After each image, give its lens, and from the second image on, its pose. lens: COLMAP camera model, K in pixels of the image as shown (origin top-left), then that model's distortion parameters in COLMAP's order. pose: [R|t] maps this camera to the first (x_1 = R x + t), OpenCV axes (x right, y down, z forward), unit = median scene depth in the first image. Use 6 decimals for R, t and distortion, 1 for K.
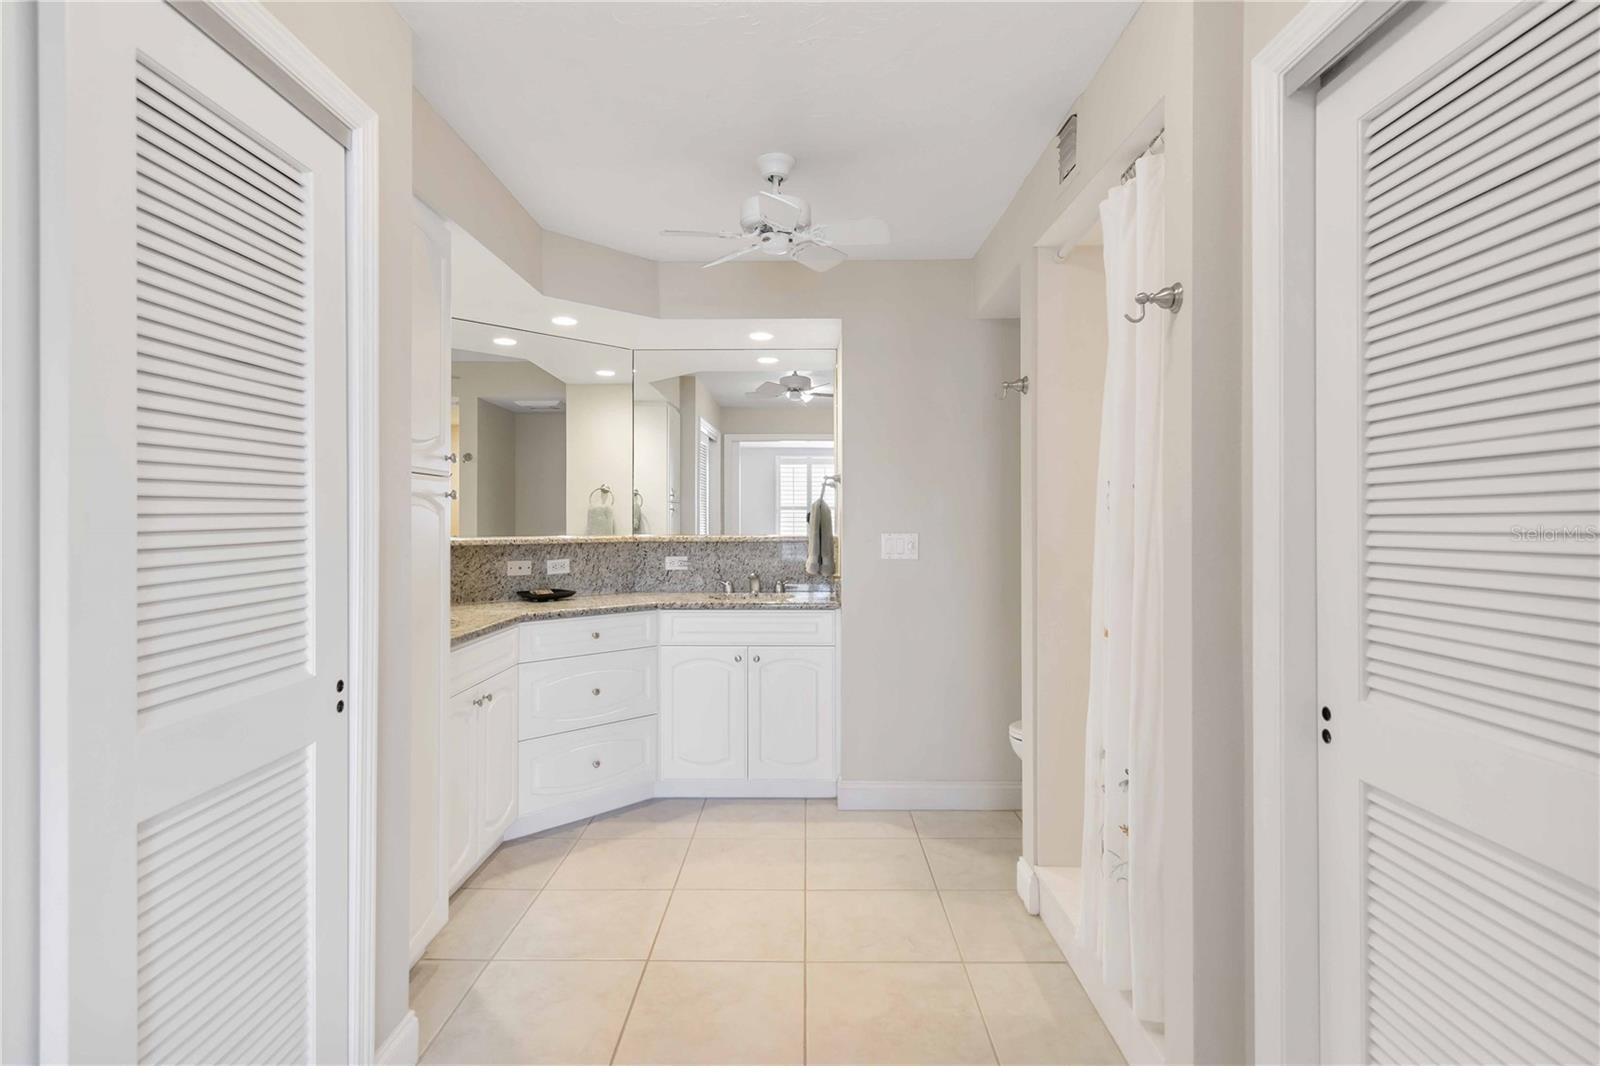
lens RADIAL K [[814.9, 0, 796.1], [0, 814.9, 514.6], [0, 0, 1]] dist [0.009182, 0.000152]
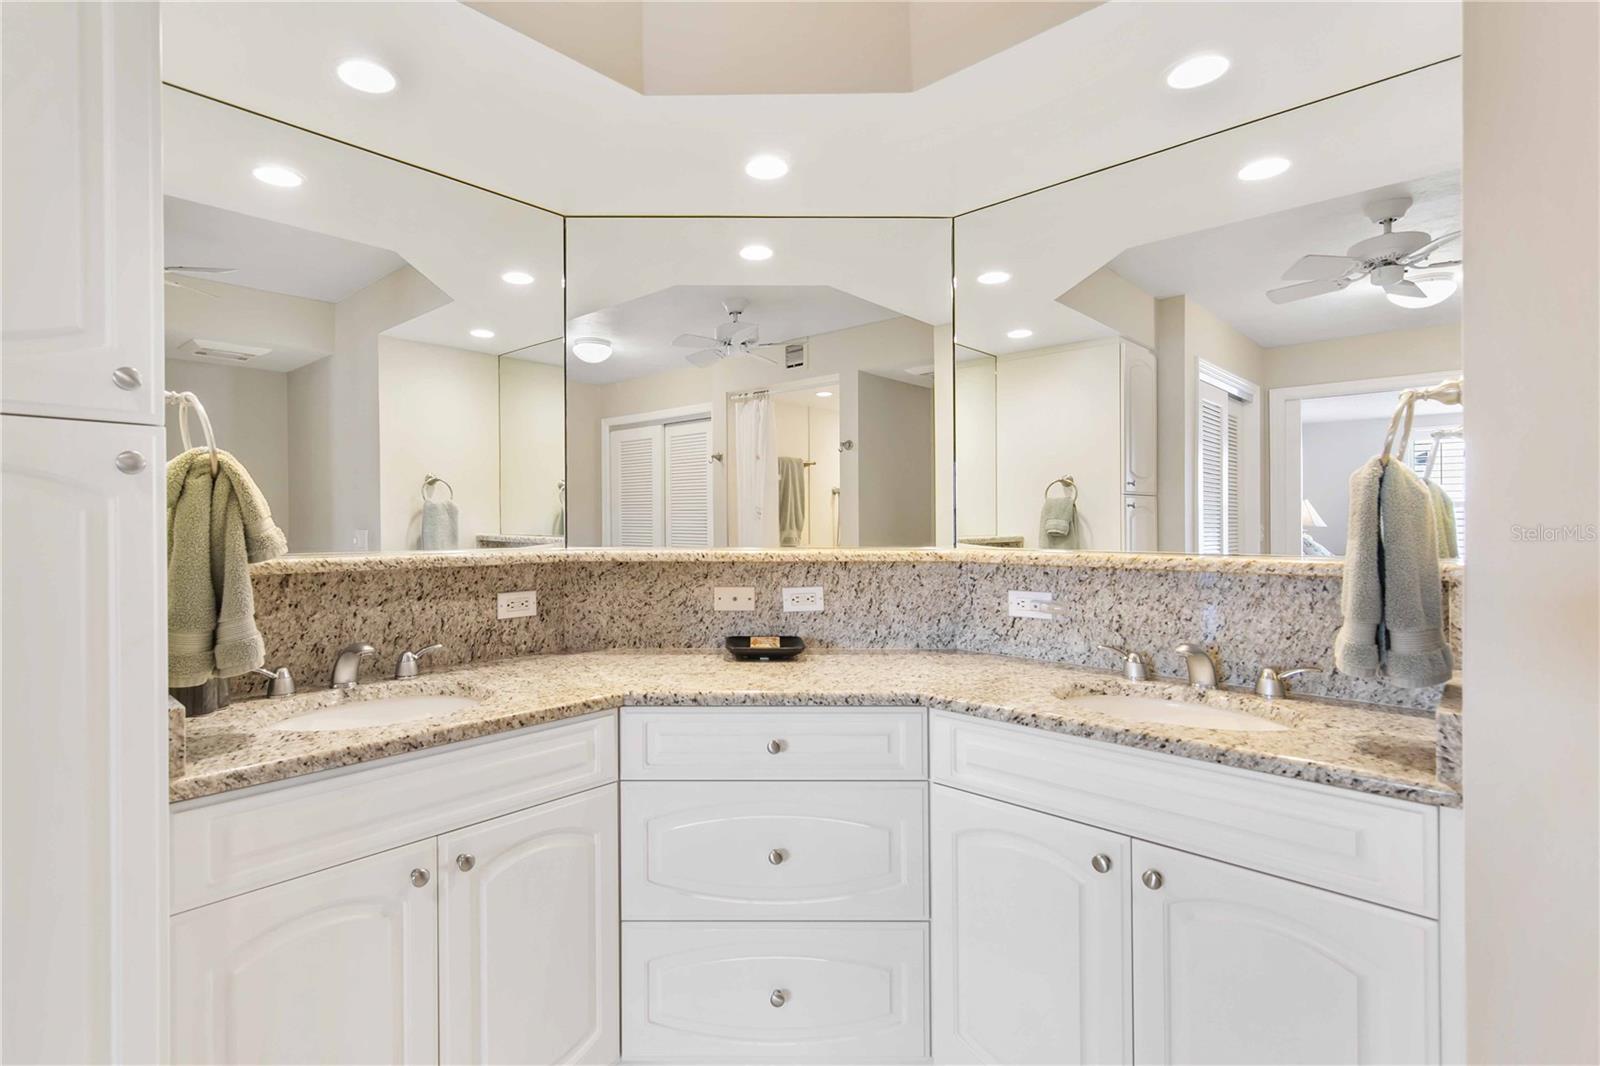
lens RADIAL K [[681.2, 0, 797.1], [0, 681.2, 526.9], [0, 0, 1]] dist [0.002612, 0.000241]
pose [[0.705712, 0.004267, -0.708486, 0.059109], [0.005411, 0.999920, 0.011412, 0.004642], [0.708478, -0.011887, 0.705633, 0.631047]]
